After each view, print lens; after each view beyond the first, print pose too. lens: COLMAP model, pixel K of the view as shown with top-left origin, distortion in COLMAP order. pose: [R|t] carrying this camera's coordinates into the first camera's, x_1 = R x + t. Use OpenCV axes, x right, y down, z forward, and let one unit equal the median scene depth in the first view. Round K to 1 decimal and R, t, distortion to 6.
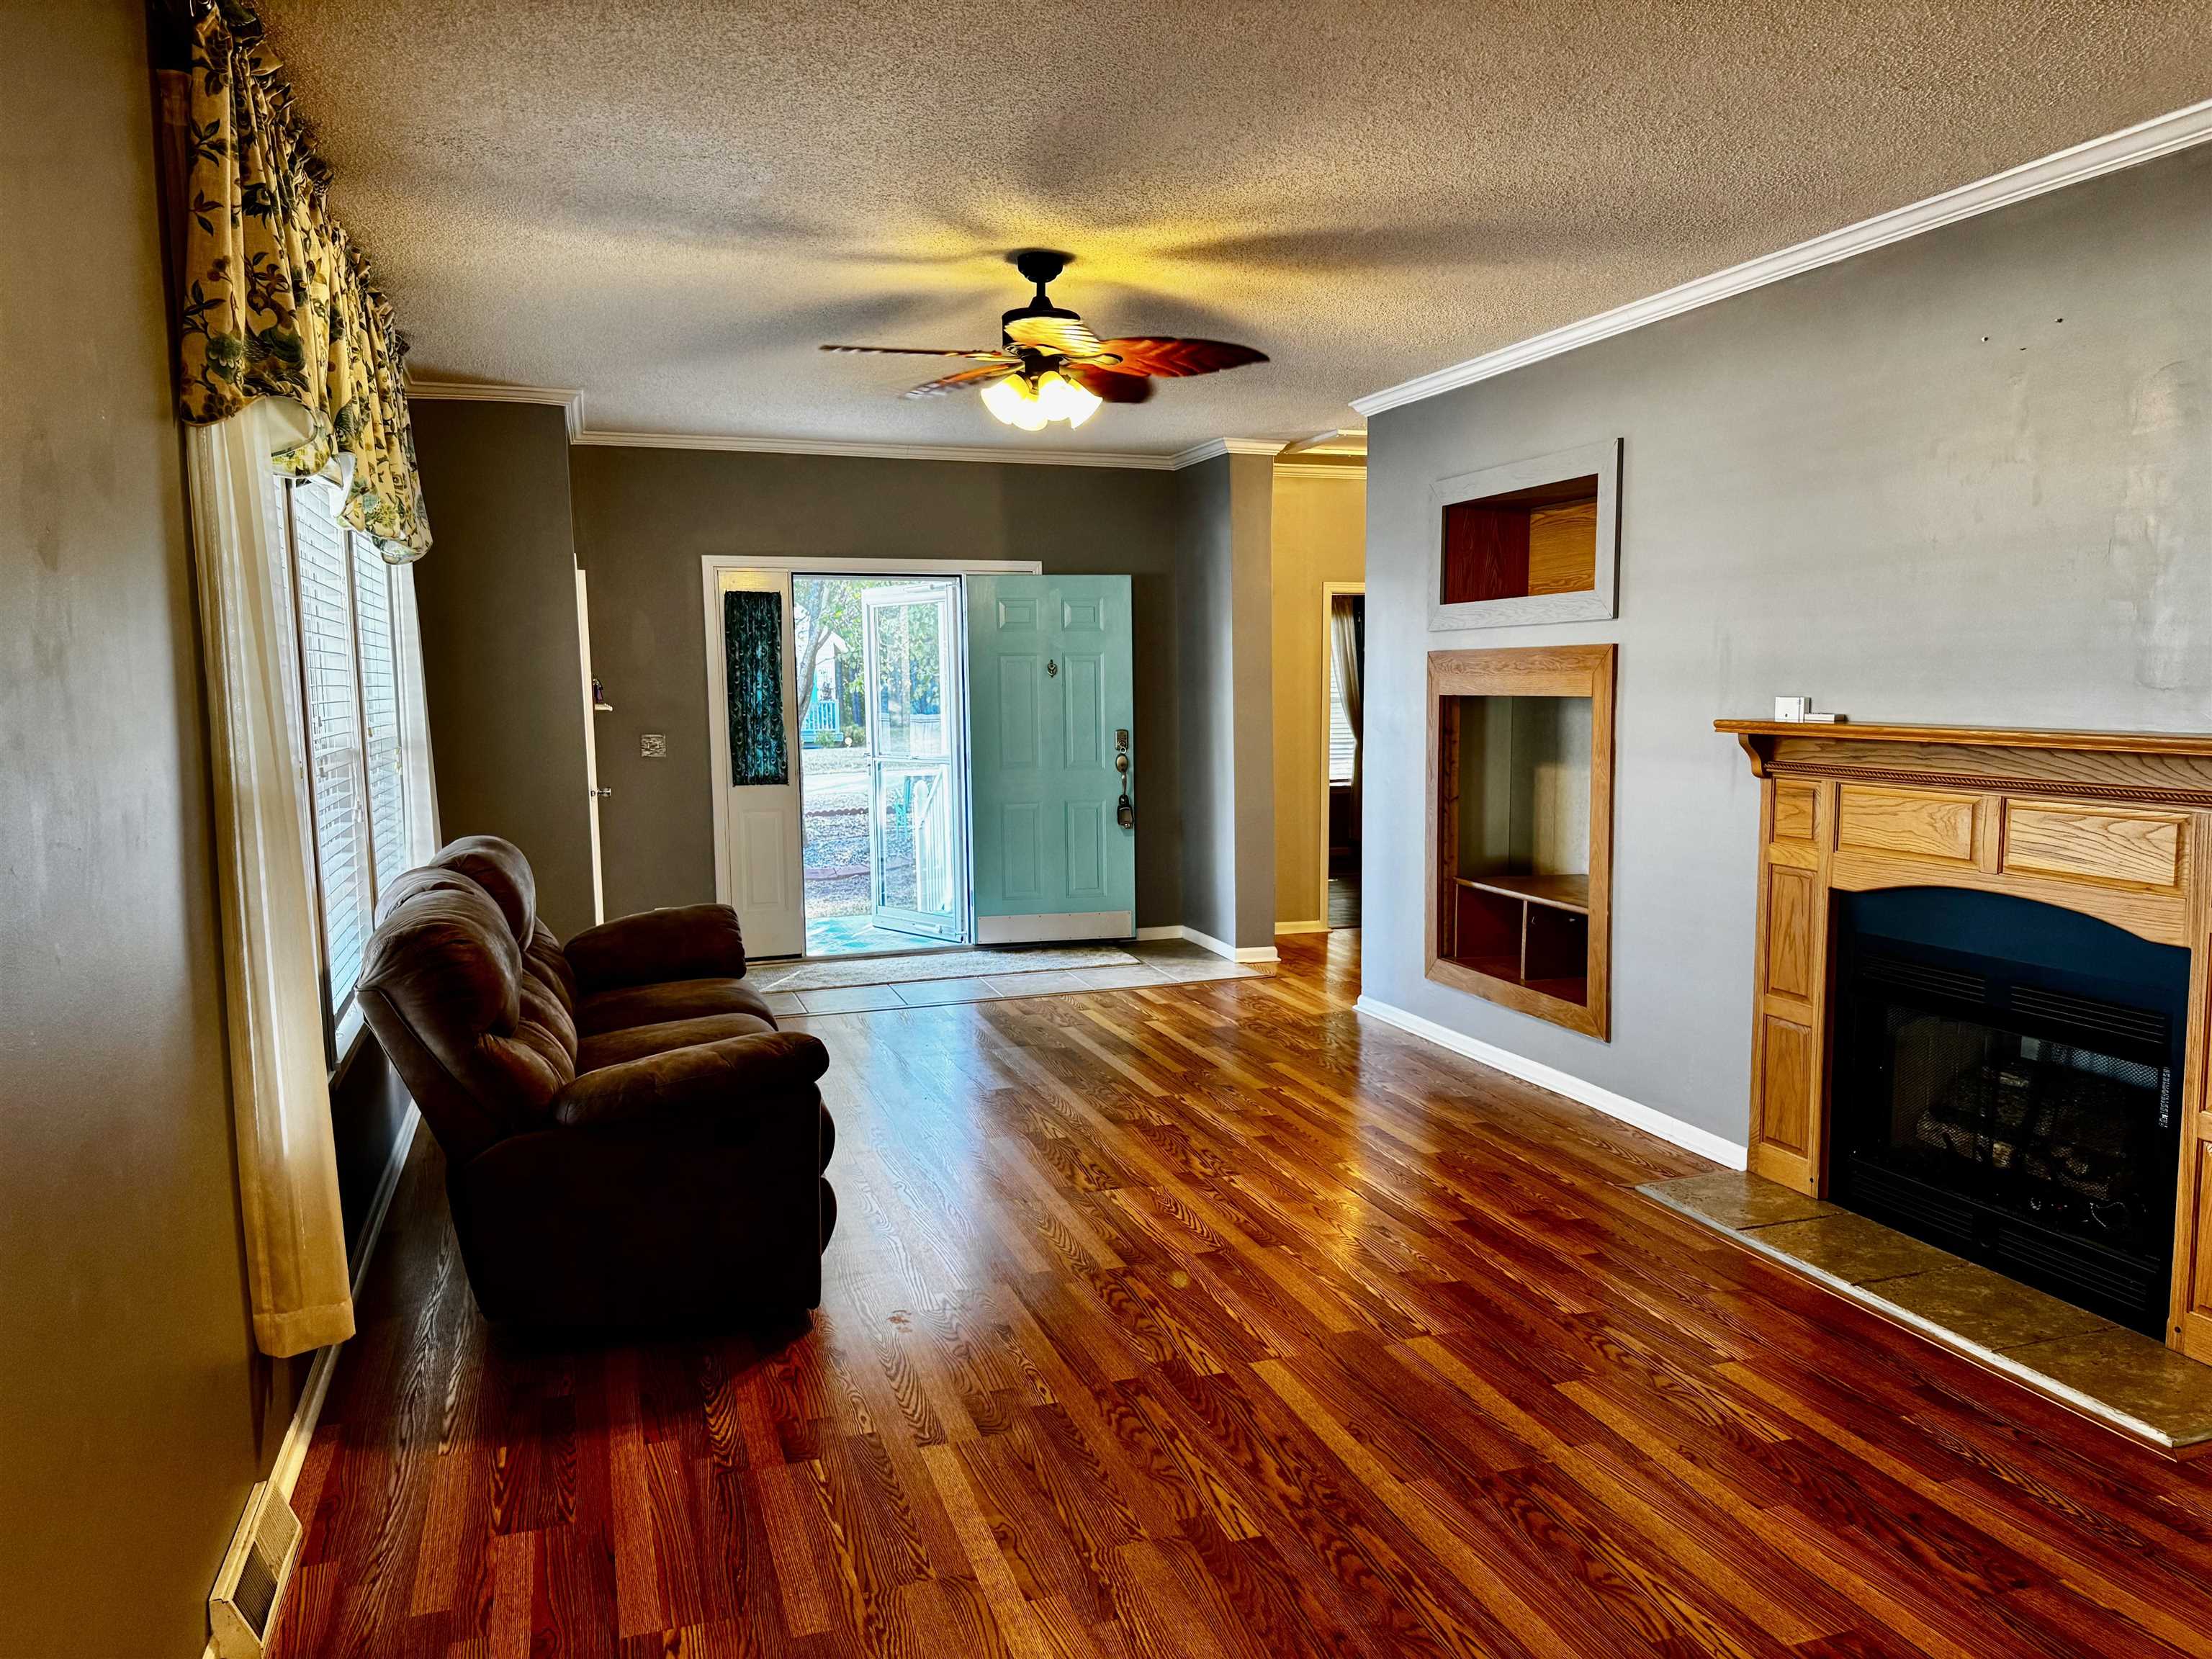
lens RADIAL K [[1557.7, 0, 1106.2], [0, 1557.7, 833.2], [0, 0, 1]] dist [0.044871, -0.026142]
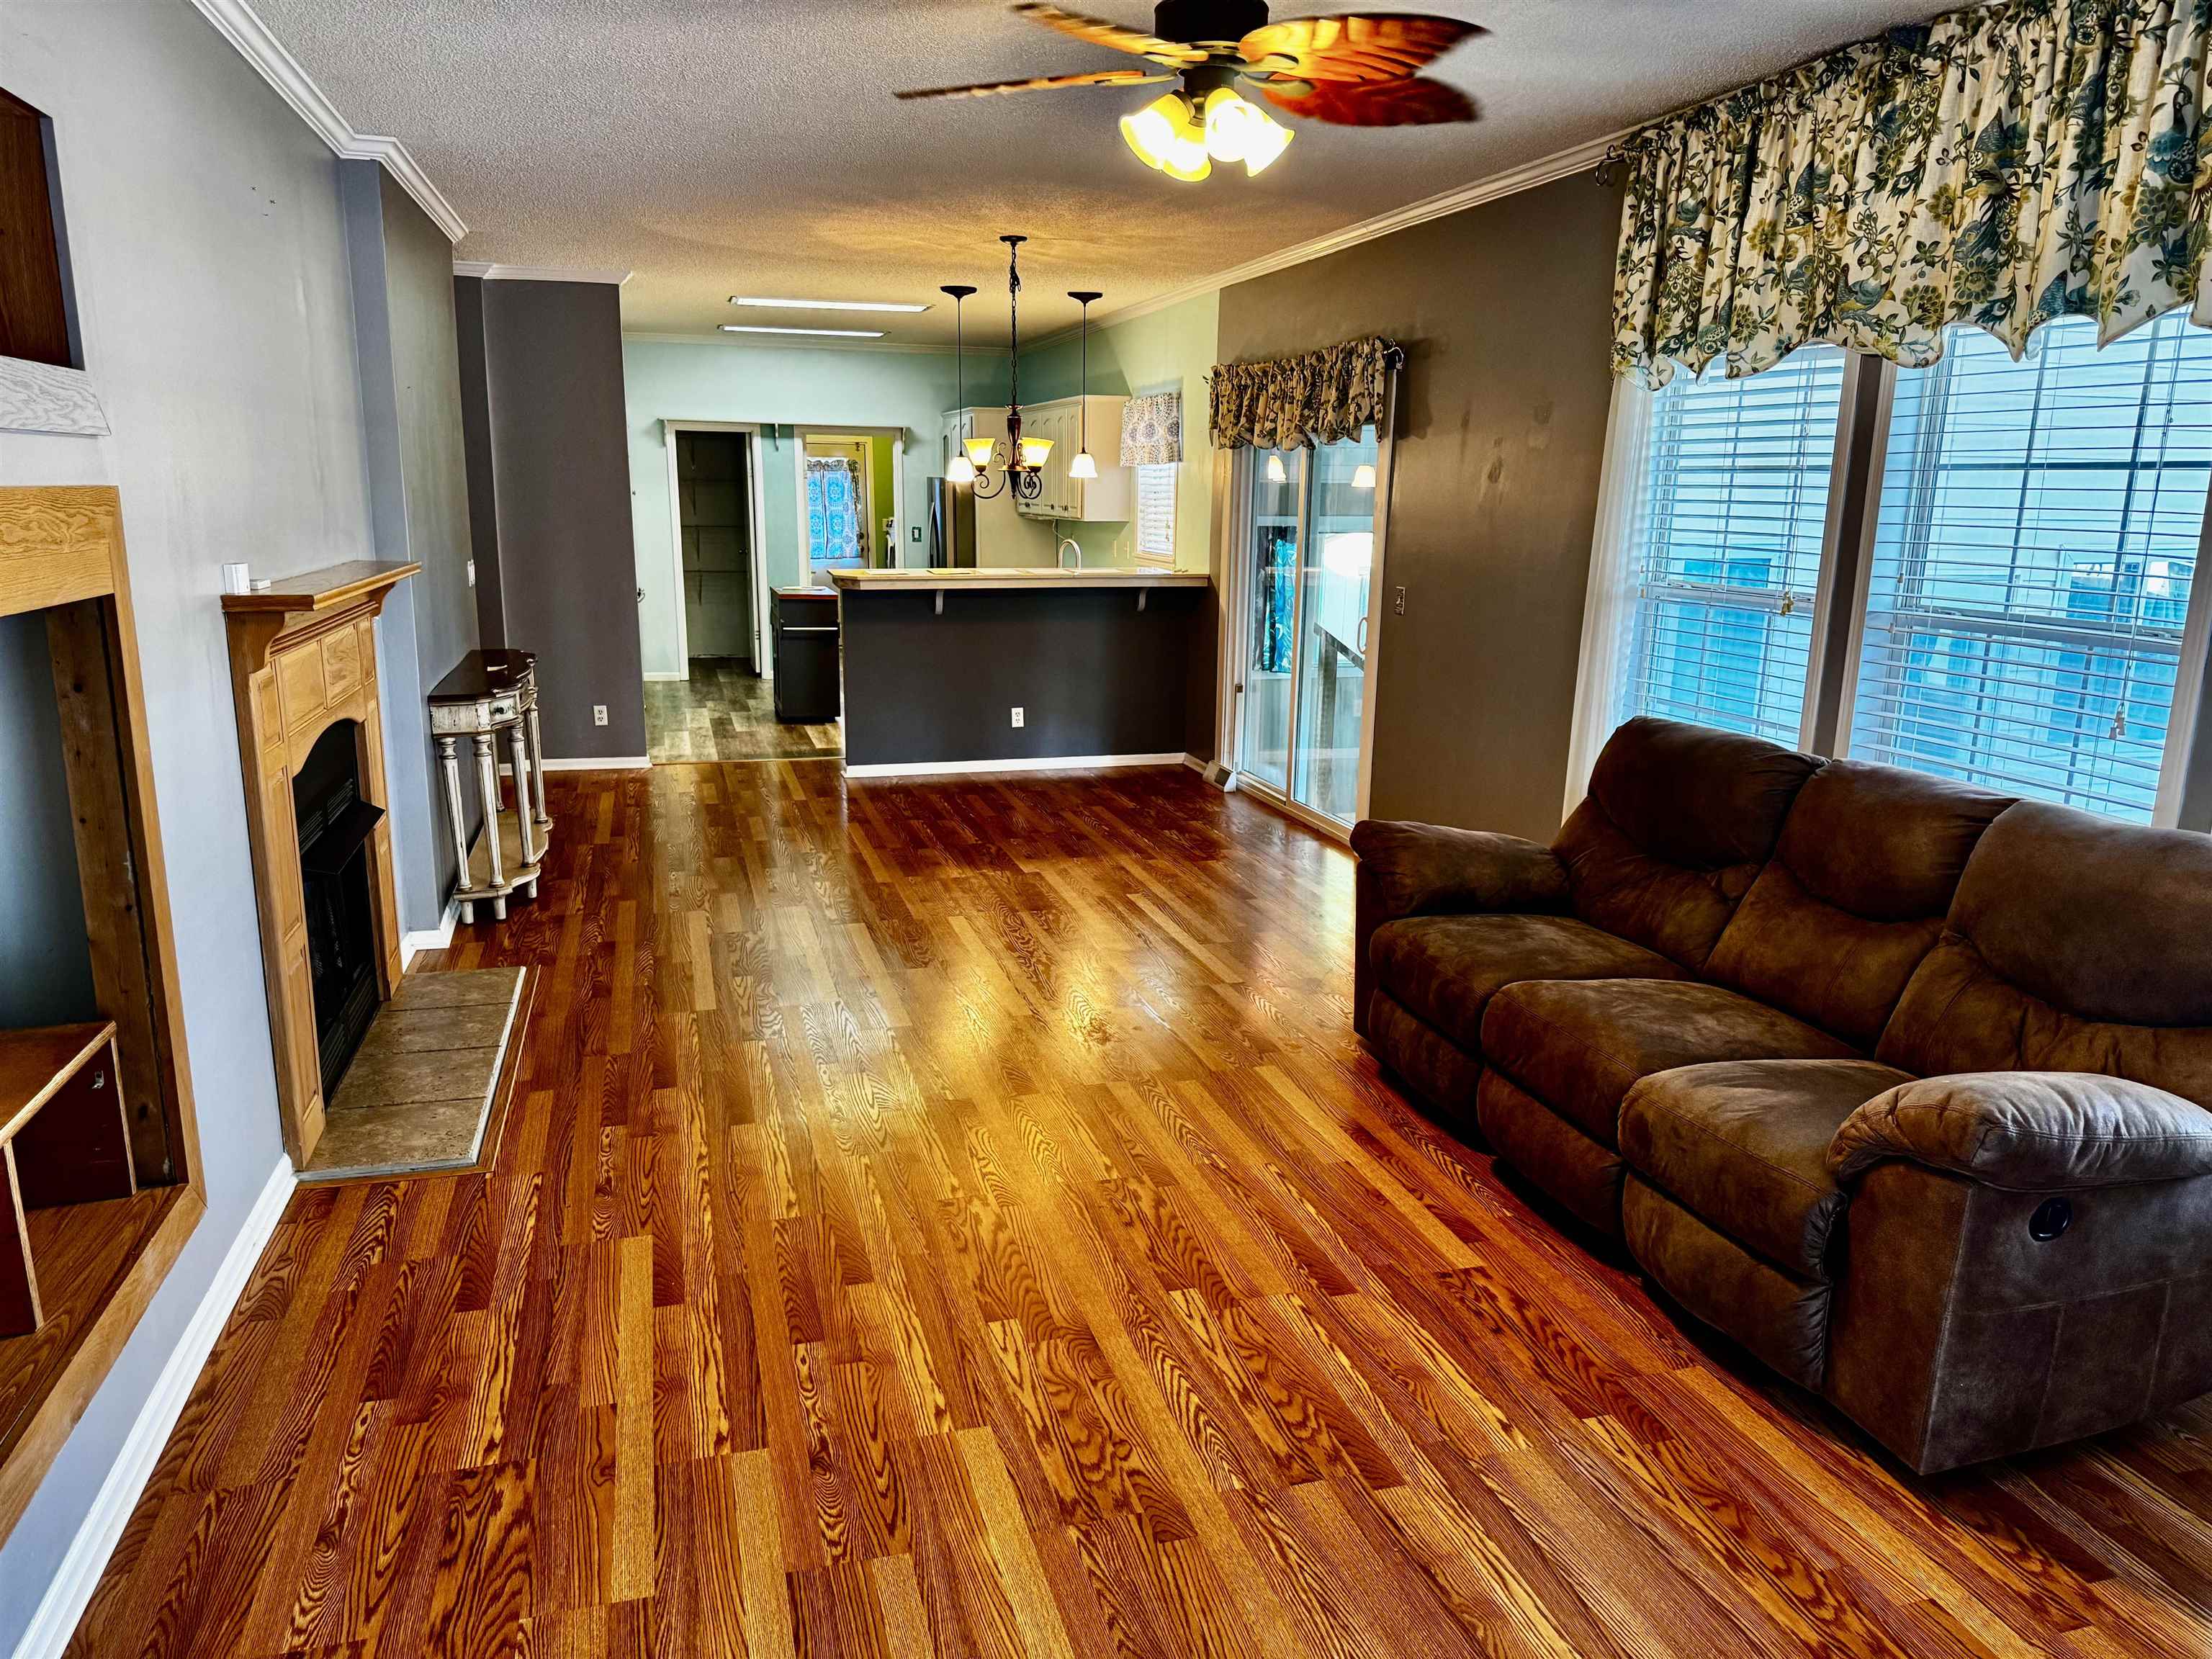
lens RADIAL K [[1557.7, 0, 1104.7], [0, 1557.7, 837.1], [0, 0, 1]] dist [0.044871, -0.026142]
pose [[-0.998528, -0.009492, 0.053408, -0.031063], [0.008252, 0.946531, 0.322507, -0.174070], [-0.053613, 0.322473, -0.945059, 1.484649]]
